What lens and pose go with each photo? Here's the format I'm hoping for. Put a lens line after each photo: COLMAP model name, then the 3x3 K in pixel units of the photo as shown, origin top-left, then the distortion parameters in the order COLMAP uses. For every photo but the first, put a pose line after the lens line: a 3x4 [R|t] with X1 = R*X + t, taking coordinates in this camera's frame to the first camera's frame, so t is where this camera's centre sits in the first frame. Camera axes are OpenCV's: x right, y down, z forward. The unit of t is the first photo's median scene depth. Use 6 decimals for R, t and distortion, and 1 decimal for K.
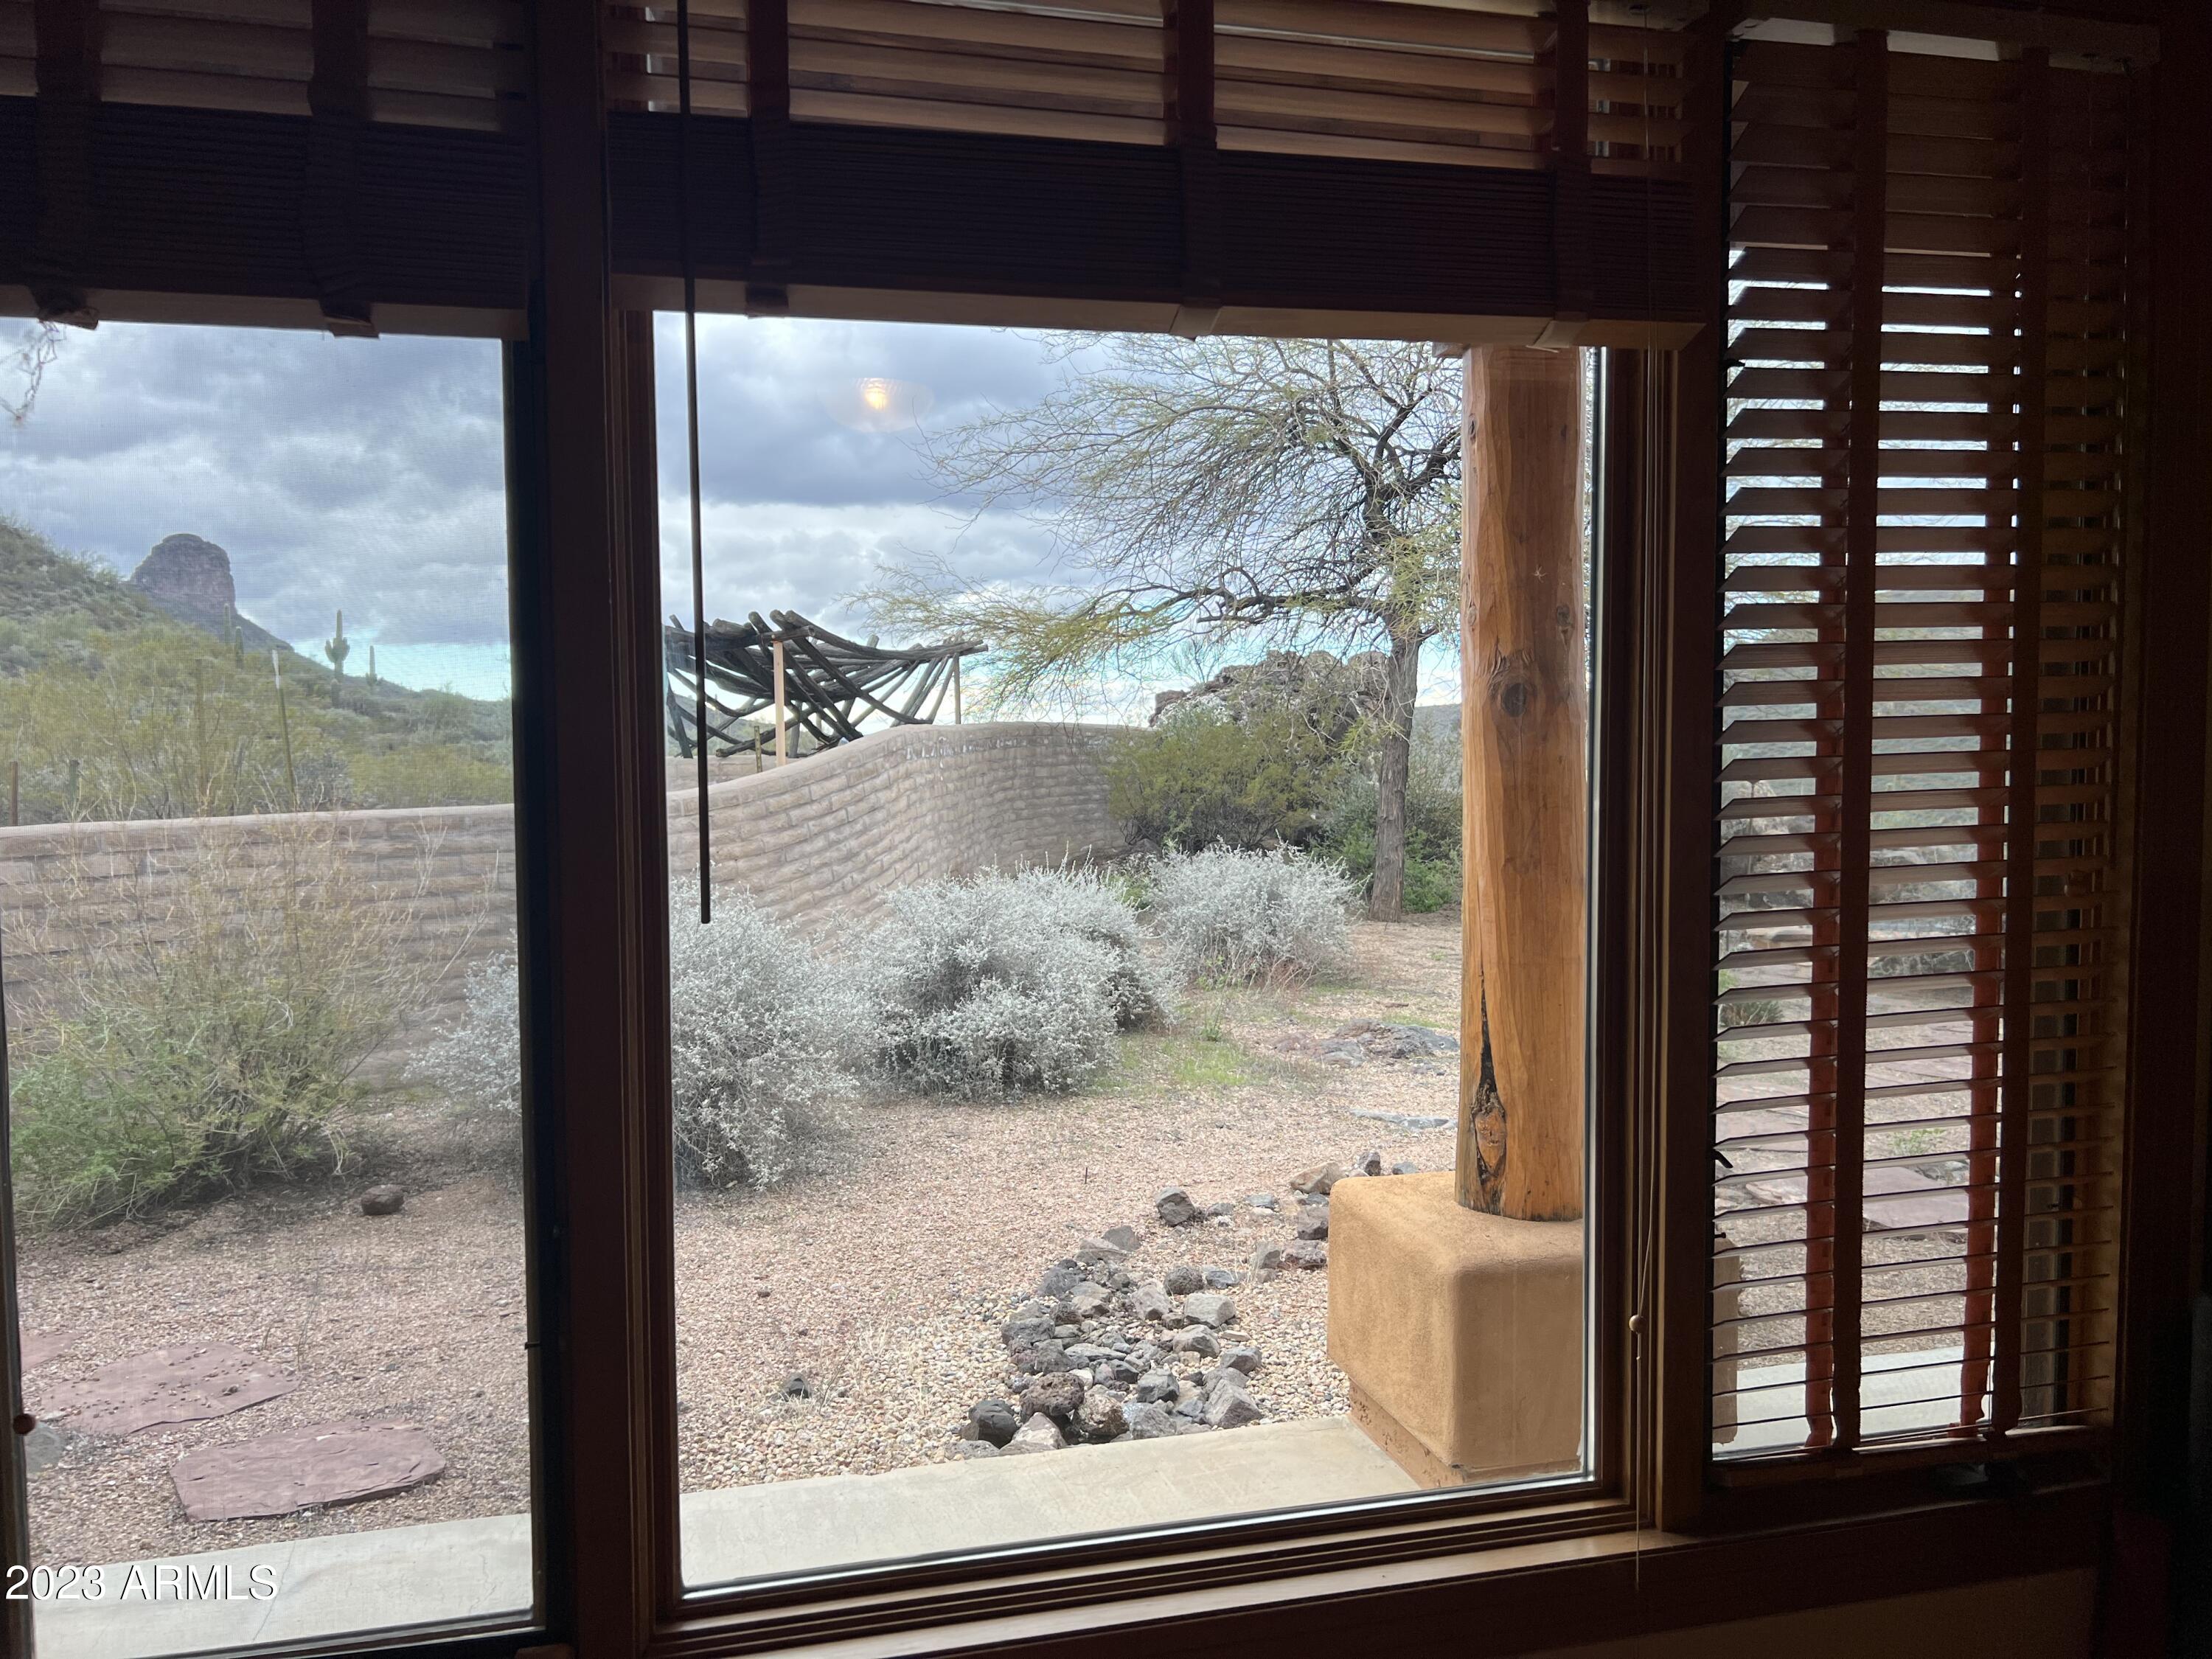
lens RADIAL K [[1660.6, 0, 1116.9], [0, 1660.6, 827.8], [0, 0, 1]] dist [0.066106, -0.075160]
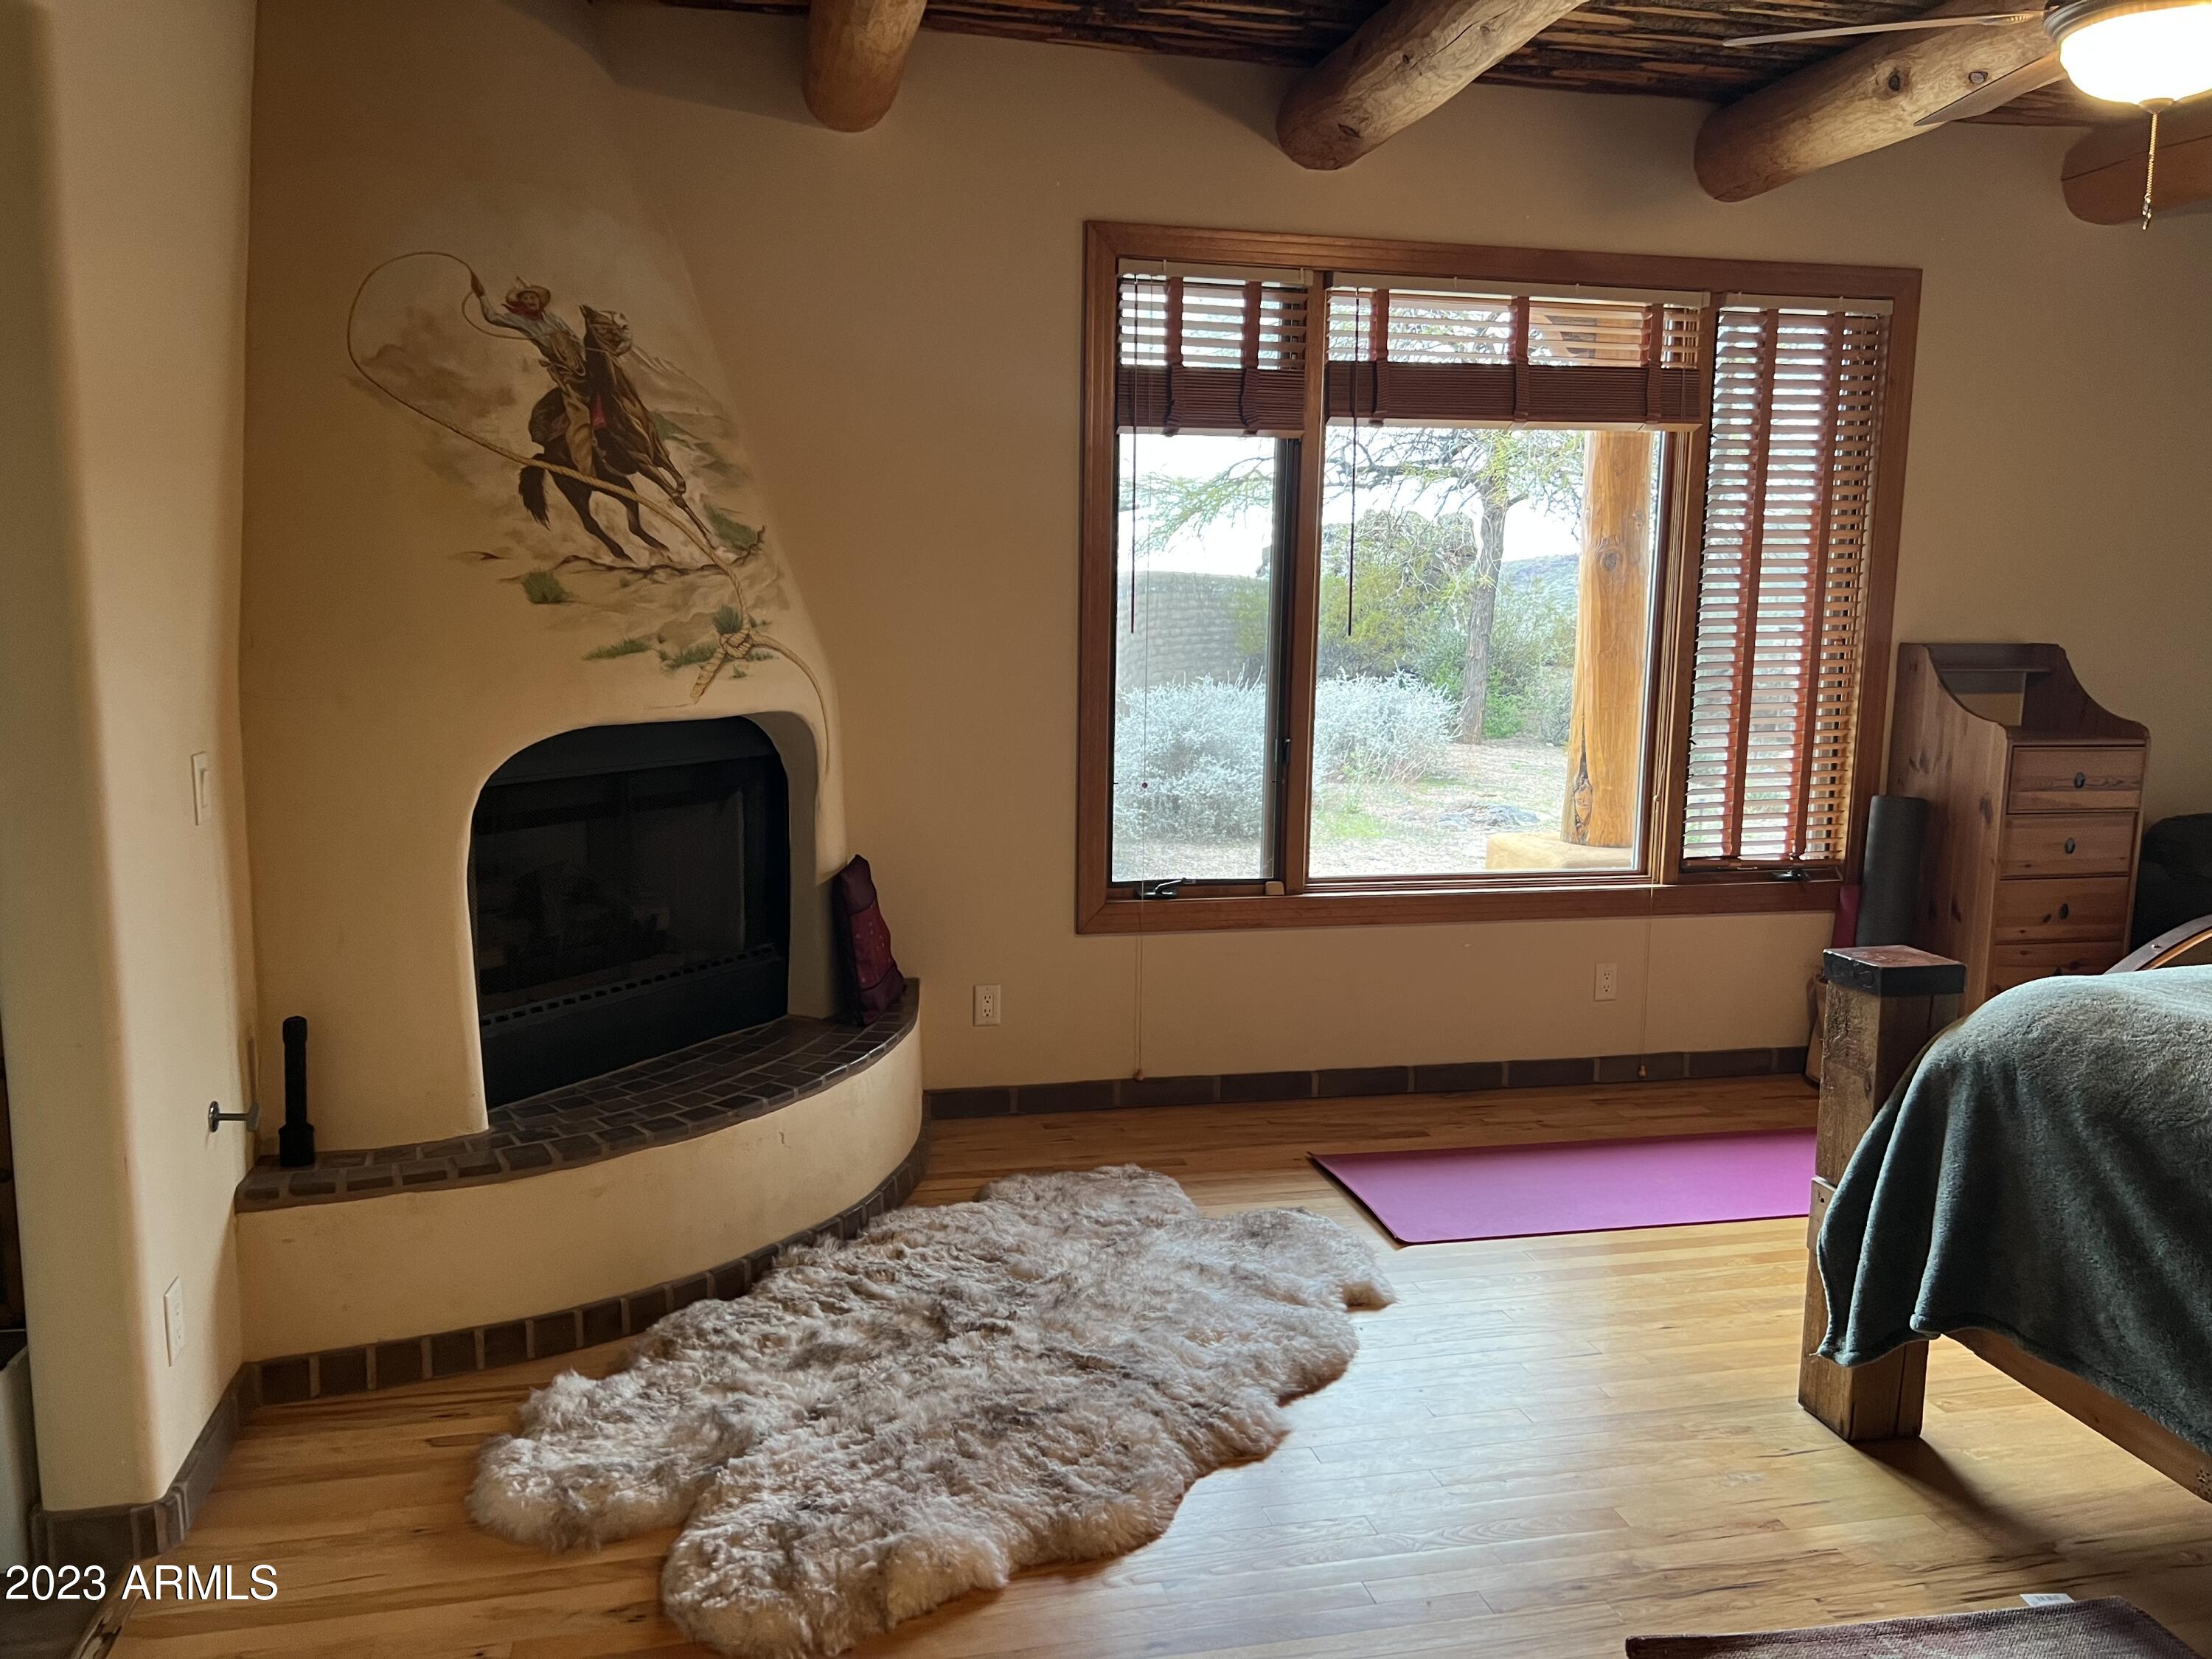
lens RADIAL K [[1660.6, 0, 1096.5], [0, 1660.6, 837.0], [0, 0, 1]] dist [0.066106, -0.075160]
pose [[0.999019, 0.023961, -0.037243, -0.103145], [-0.020341, 0.995298, 0.094701, 0.025132], [0.039337, -0.093850, 0.994809, -0.363354]]
